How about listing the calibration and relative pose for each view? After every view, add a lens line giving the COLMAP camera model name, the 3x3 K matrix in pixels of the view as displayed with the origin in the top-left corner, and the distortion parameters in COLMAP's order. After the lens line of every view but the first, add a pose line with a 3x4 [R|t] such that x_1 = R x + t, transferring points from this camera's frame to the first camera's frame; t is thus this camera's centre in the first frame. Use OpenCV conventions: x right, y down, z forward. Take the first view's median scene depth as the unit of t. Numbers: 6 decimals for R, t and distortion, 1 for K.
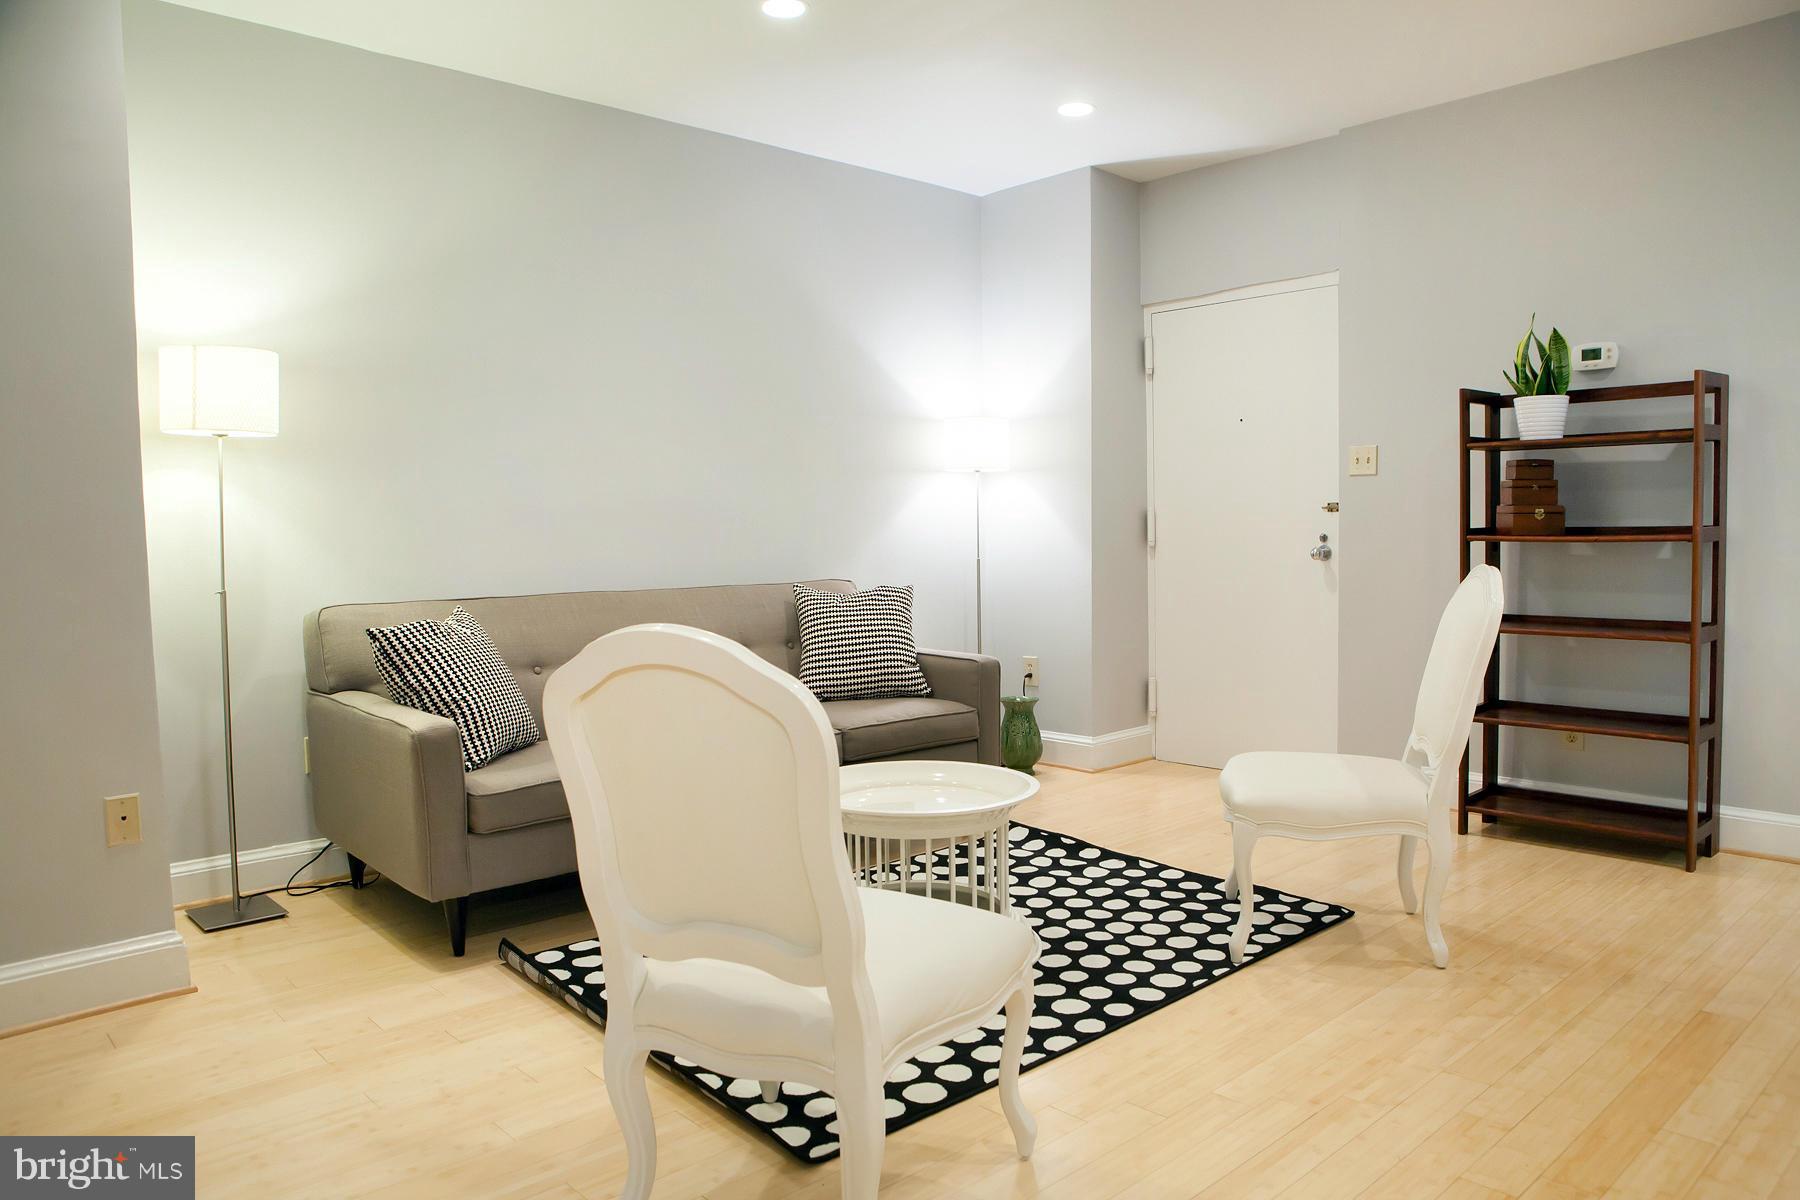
lens RADIAL K [[1253.8, 0, 900.0], [0, 1253.8, 600.0], [0, 0, 1]] dist [-0.067079, 0.033944]
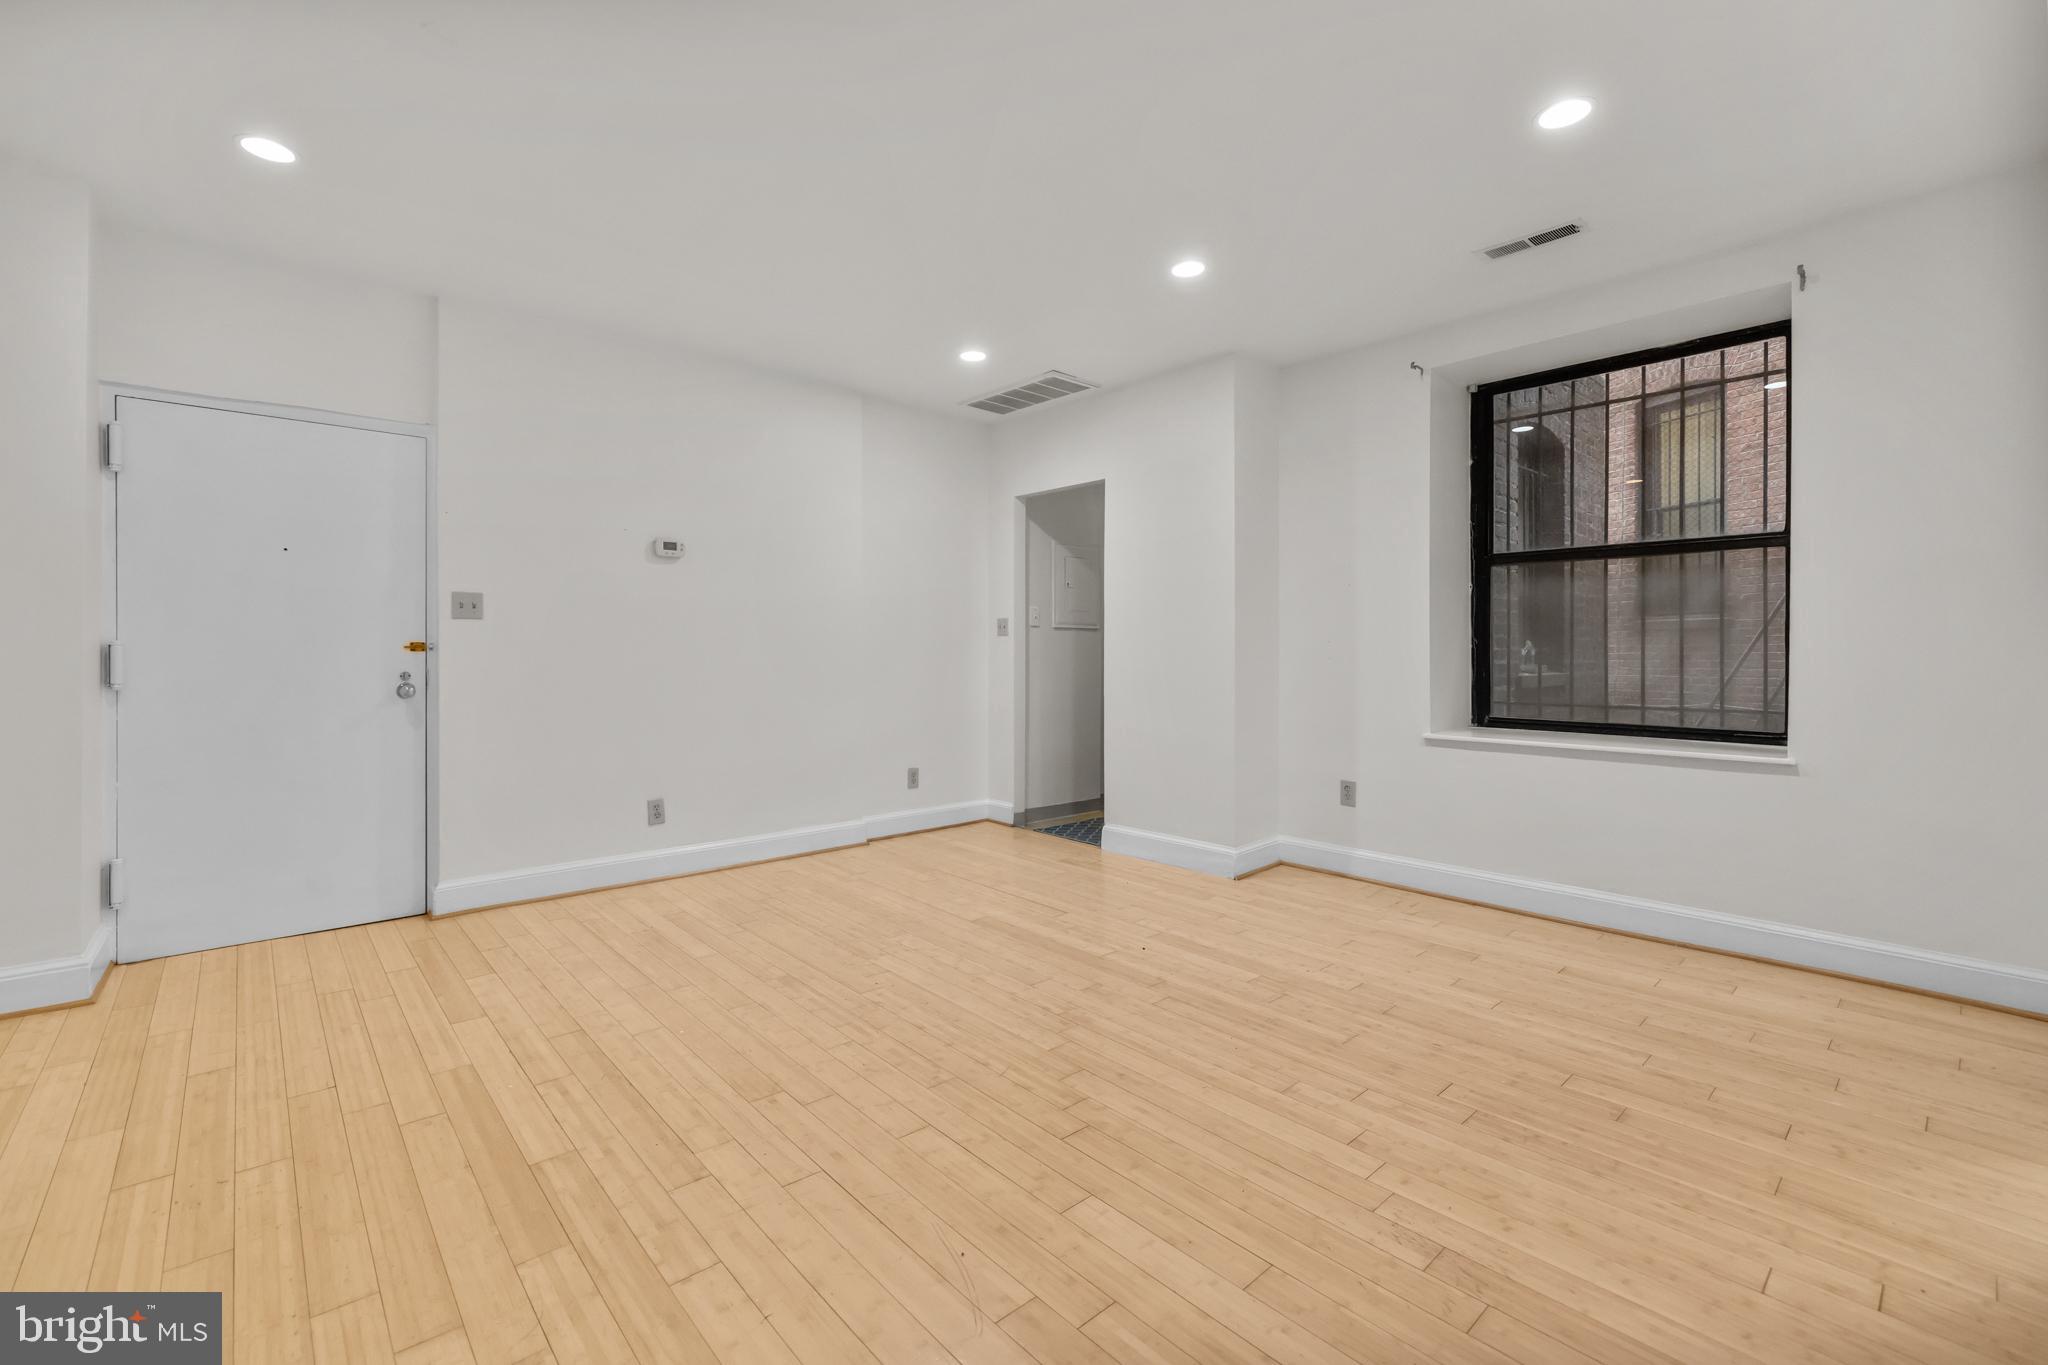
lens RADIAL K [[873.3, 0, 1024.0], [0, 873.3, 682.5], [0, 0, 1]] dist [0.002161, 0.000328]
pose [[0.018098, -0.030478, 0.999372, -0.469100], [0.052532, 0.998184, 0.029491, -0.048020], [-0.998455, 0.051965, 0.019666, 0.581407]]
